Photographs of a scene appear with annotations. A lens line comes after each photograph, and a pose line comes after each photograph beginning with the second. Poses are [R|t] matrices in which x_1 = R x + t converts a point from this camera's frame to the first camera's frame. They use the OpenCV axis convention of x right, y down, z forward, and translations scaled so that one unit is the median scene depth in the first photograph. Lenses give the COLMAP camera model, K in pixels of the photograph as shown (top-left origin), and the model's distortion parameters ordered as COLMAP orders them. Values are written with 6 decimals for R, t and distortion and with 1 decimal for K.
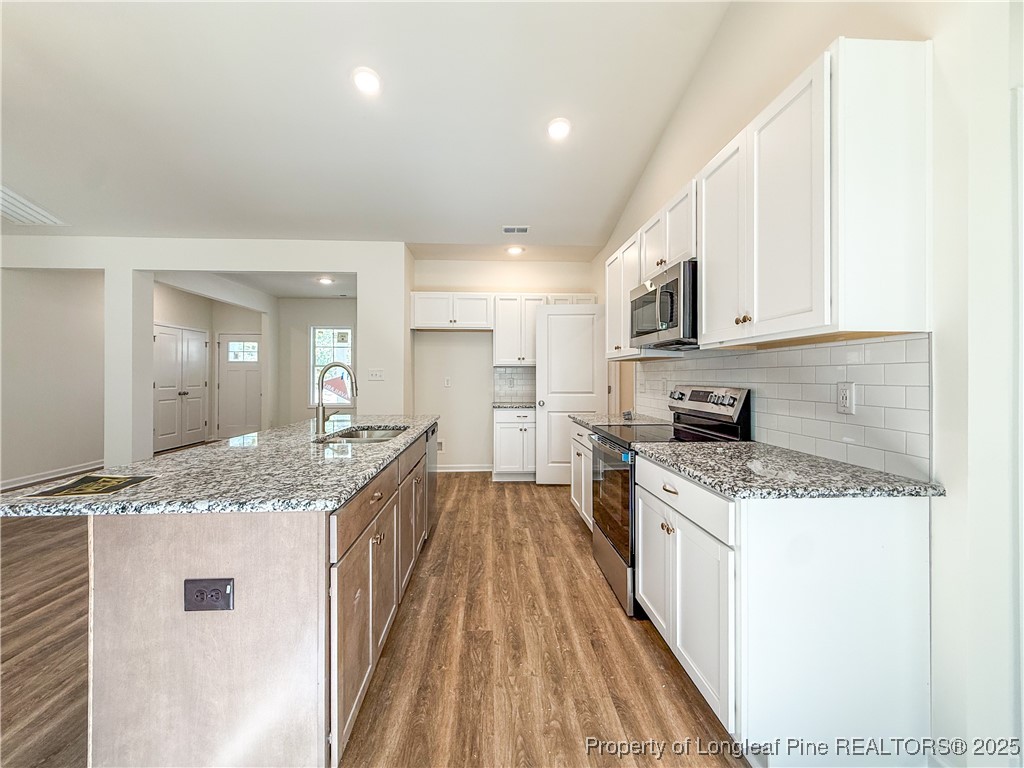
lens RADIAL K [[415.3, 0, 508.8], [0, 415.3, 372.7], [0, 0, 1]] dist [-0.000002, 0.000098]
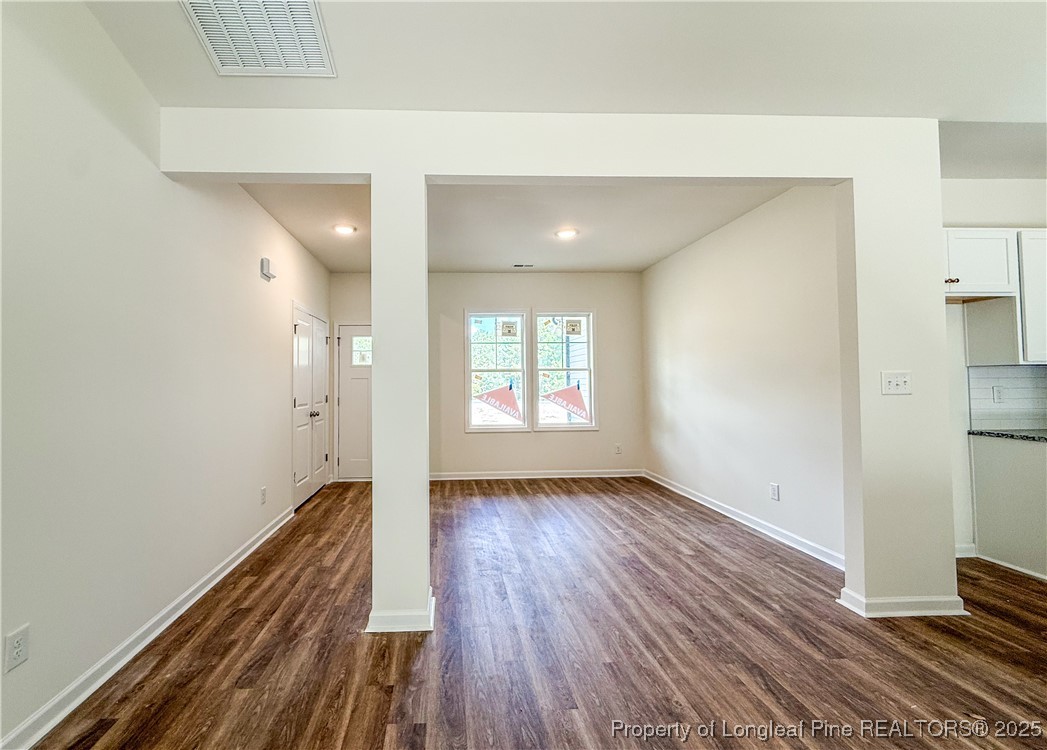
lens RADIAL K [[459.9, 0, 523.5], [0, 459.9, 375.0], [0, 0, 1]] dist [0.002715, 0.000204]
pose [[0.999603, -0.015441, 0.023561, -0.821109], [0.015555, 0.999868, -0.004655, -0.007022], [-0.023486, 0.005019, 0.999712, 0.477435]]
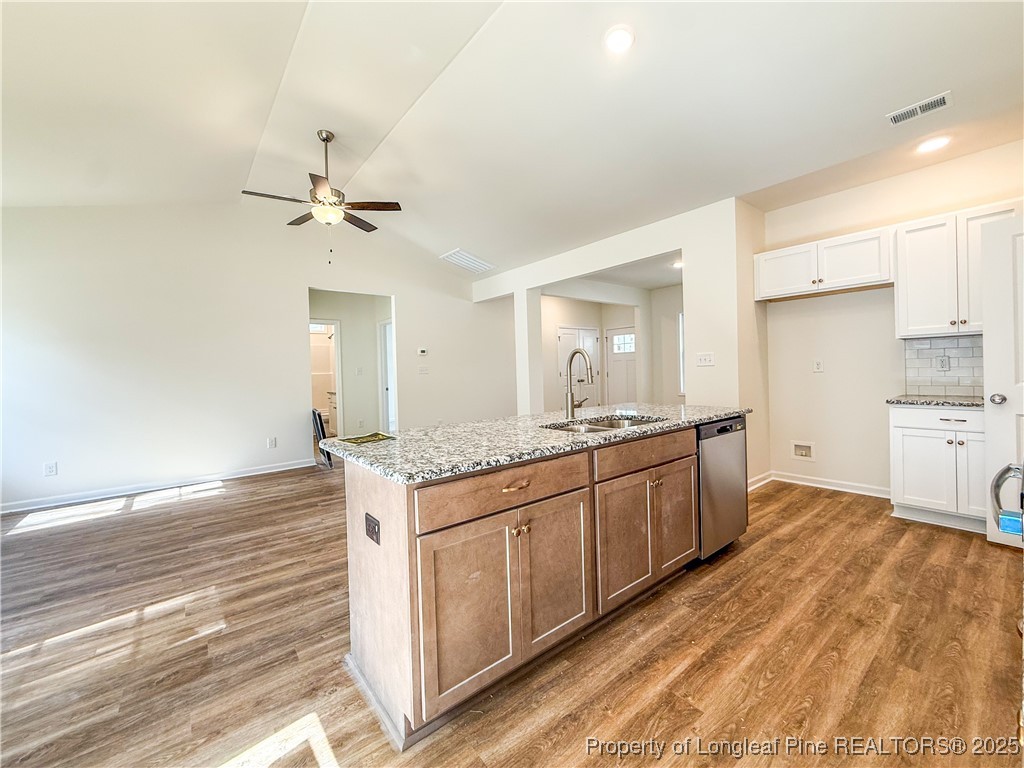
lens RADIAL K [[415.3, 0, 508.8], [0, 415.3, 372.7], [0, 0, 1]] dist [-0.000002, 0.000098]
pose [[0.576073, -0.013805, -0.817282, 0.198560], [0.037847, 0.999236, 0.009798, 0.010328], [0.816522, -0.036576, 0.576155, 0.187083]]
